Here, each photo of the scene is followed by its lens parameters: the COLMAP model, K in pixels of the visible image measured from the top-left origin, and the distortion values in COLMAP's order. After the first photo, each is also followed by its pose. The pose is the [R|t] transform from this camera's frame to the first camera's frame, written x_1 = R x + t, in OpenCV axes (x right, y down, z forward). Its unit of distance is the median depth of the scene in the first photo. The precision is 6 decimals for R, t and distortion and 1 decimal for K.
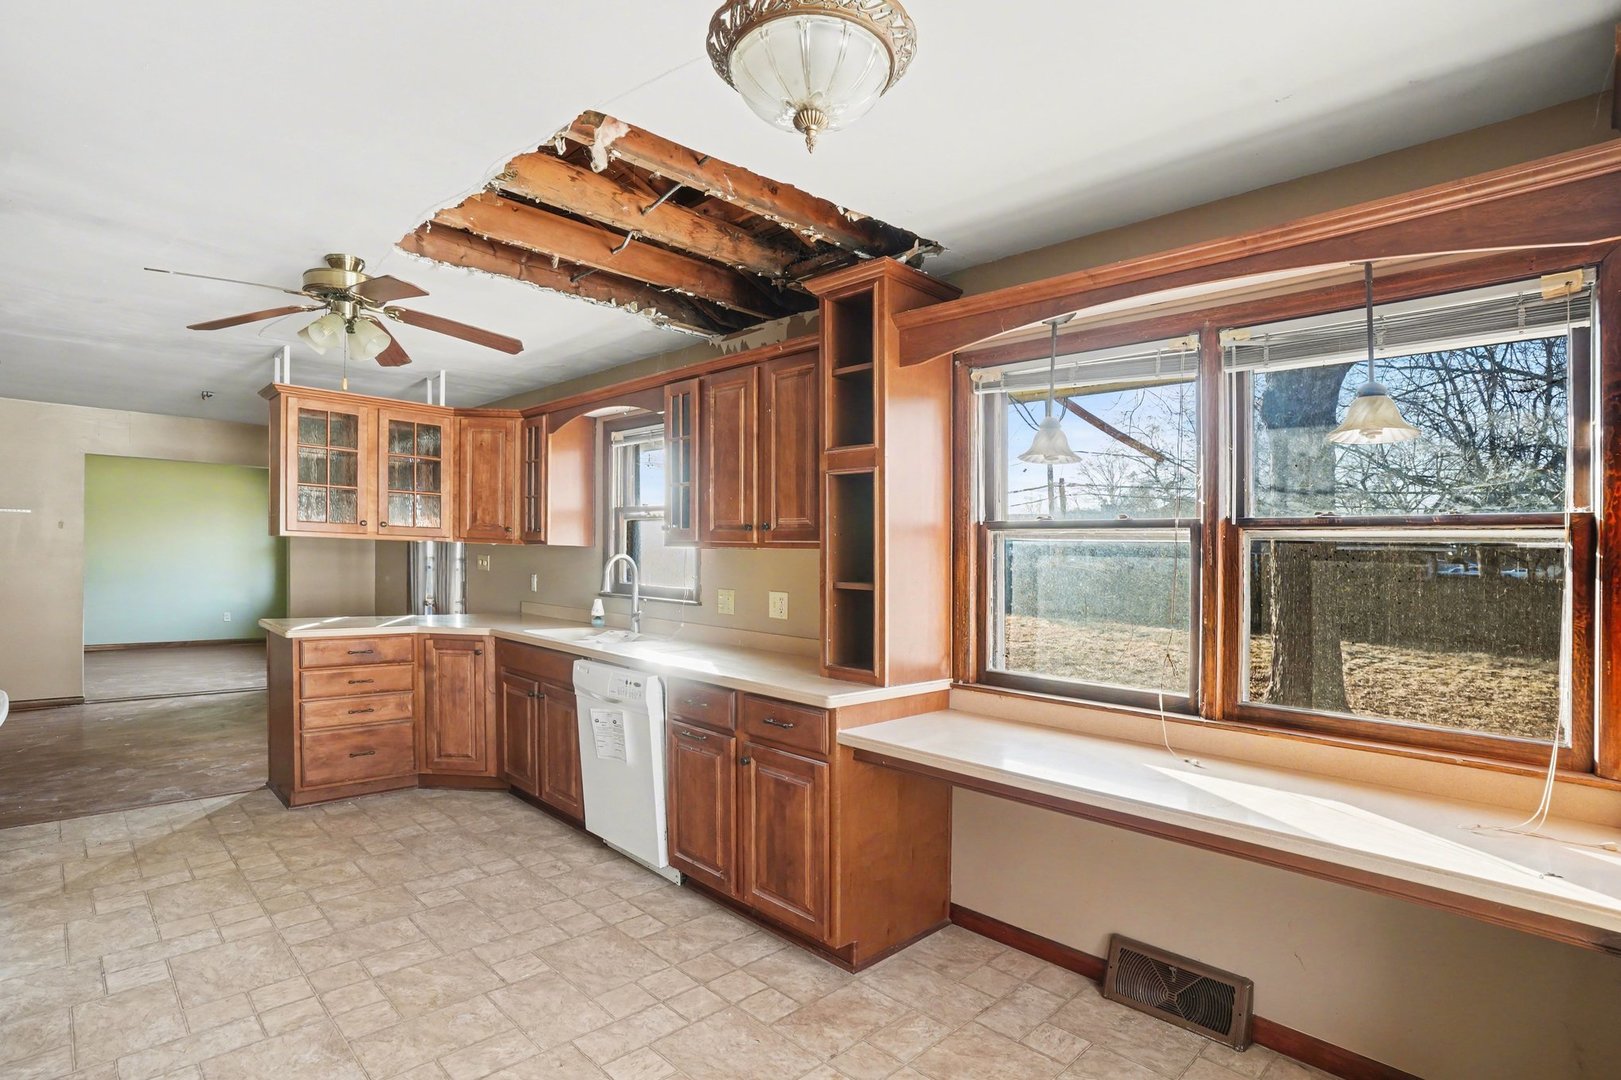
lens RADIAL K [[813.7, 0, 760.2], [0, 813.7, 542.7], [0, 0, 1]] dist [-0.026614, 0.001174]
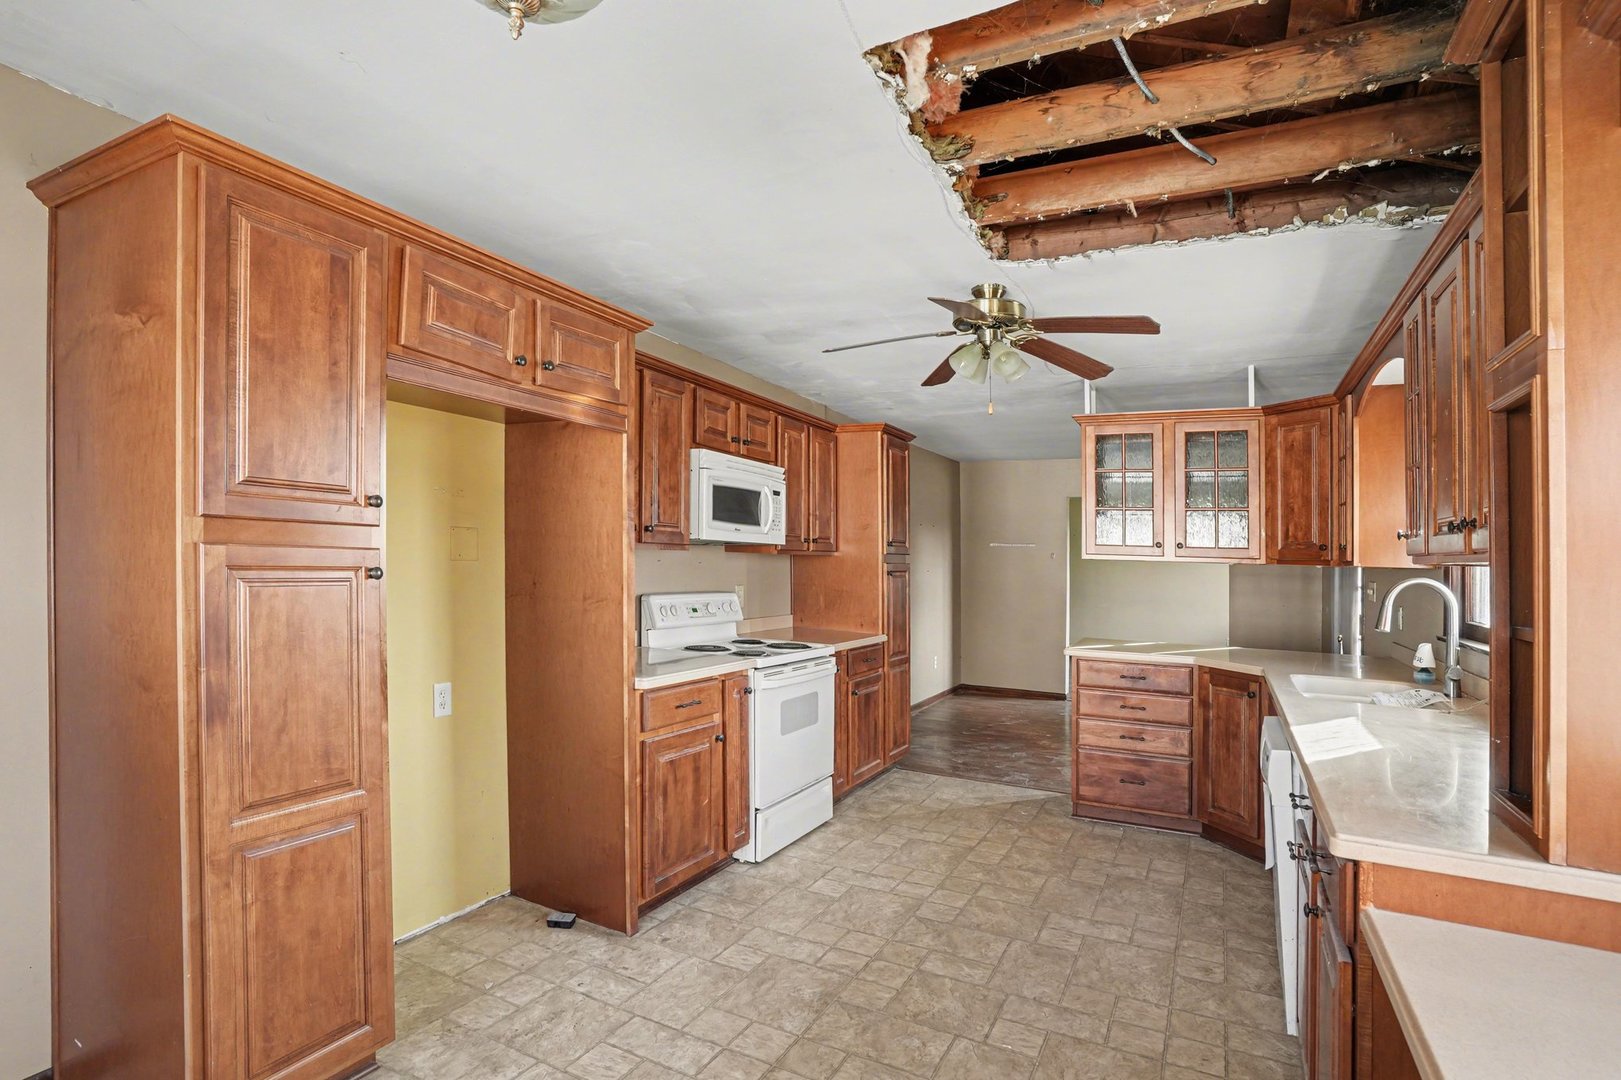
lens RADIAL K [[801.7, 0, 807.7], [0, 801.7, 576.8], [0, 0, 1]] dist [-0.094200, 0.033373]
pose [[0.325310, 0.001715, -0.945606, 0.301583], [-0.002877, 0.999996, 0.000824, 0.016498], [0.945603, 0.002453, 0.325313, 0.356915]]
